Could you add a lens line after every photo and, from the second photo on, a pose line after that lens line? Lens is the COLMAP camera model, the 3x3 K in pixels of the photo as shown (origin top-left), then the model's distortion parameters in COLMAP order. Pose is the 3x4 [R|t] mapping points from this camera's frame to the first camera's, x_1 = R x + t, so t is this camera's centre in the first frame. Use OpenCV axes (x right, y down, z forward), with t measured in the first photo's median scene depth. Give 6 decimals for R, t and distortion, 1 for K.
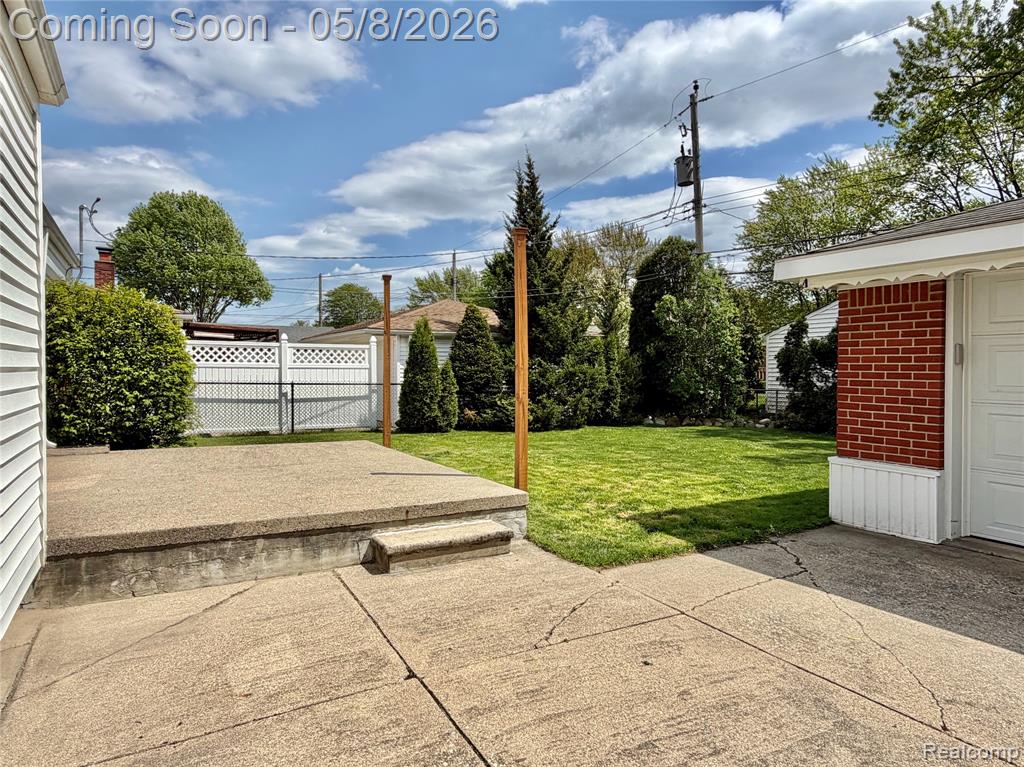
lens RADIAL K [[607.8, 0, 512.0], [0, 607.8, 383.5], [0, 0, 1]] dist [-0.079181, -0.001040]
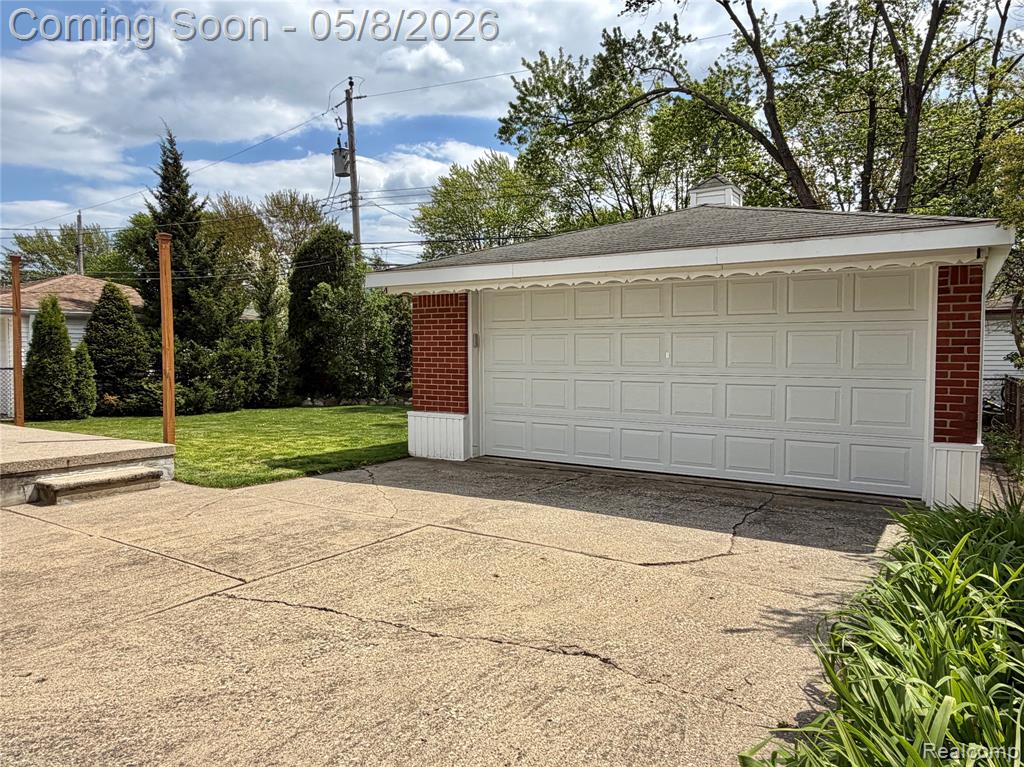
lens RADIAL K [[706.3, 0, 512.0], [0, 706.3, 383.5], [0, 0, 1]] dist [0.012521, 0.002799]
pose [[0.895888, -0.016993, 0.443954, 0.000707], [0.009992, 0.999786, 0.018103, 0.011730], [-0.444167, -0.011782, 0.895867, -0.275962]]
